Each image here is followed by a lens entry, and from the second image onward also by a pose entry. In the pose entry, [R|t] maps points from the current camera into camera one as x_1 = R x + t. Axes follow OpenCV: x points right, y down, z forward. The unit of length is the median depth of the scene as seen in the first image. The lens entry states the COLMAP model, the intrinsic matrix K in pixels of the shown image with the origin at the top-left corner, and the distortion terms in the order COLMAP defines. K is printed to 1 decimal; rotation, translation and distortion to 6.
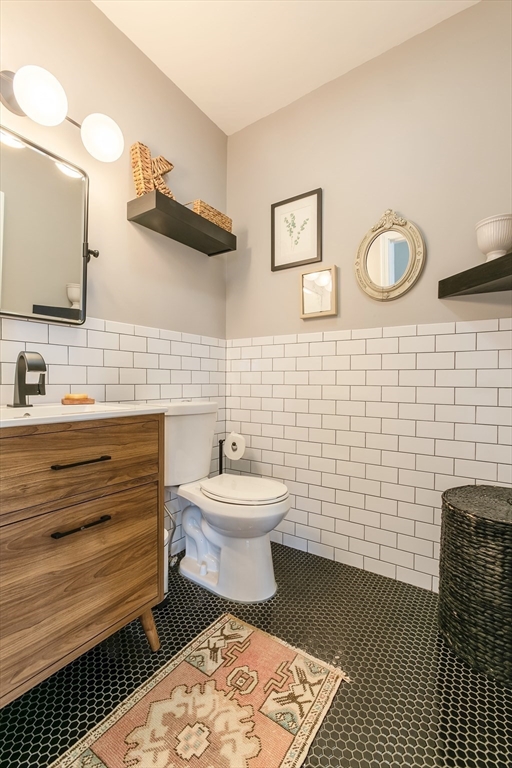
lens RADIAL K [[334.3, 0, 256.3], [0, 334.3, 382.6], [0, 0, 1]] dist [-0.001738, -0.000127]
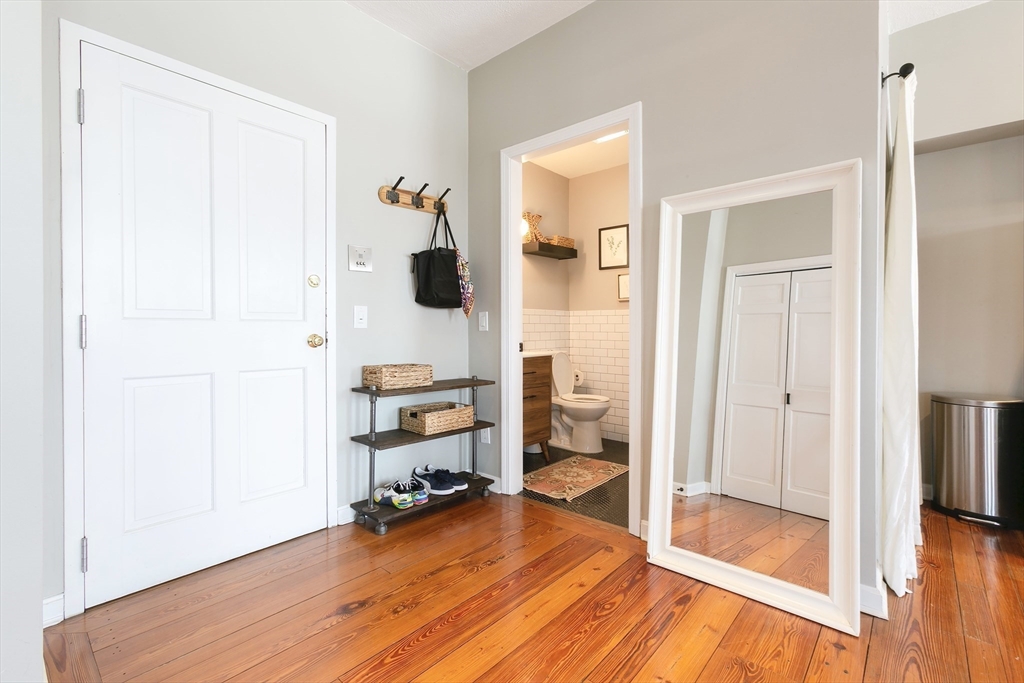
lens RADIAL K [[445.7, 0, 508.2], [0, 445.7, 334.8], [0, 0, 1]] dist [-0.001738, -0.000127]
pose [[0.988331, -0.006426, -0.152189, -0.071440], [0.008754, 0.999855, 0.014631, -0.063562], [0.152073, -0.015793, 0.988243, -1.354144]]
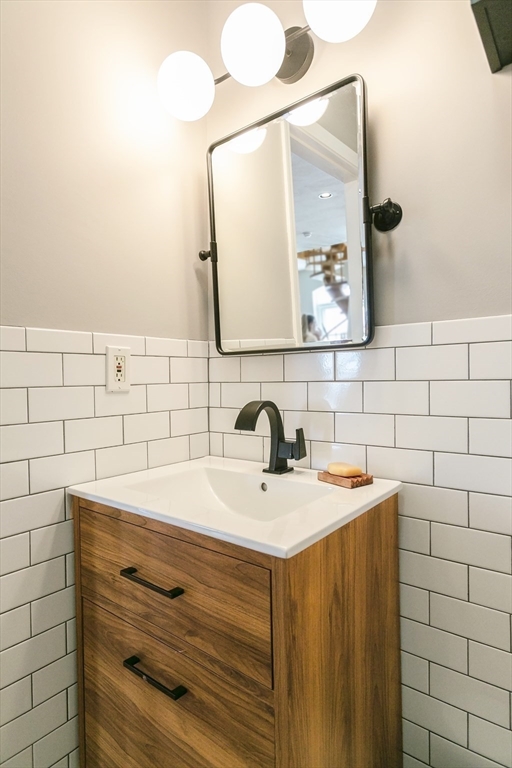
lens RADIAL K [[427.0, 0, 256.1], [0, 427.0, 383.9], [0, 0, 1]] dist [0.000616, -0.000249]
pose [[-0.074864, 0.003998, -0.997186, 0.172468], [0.007617, 0.999965, 0.003437, -0.086135], [0.997165, -0.007338, -0.074892, 0.681580]]
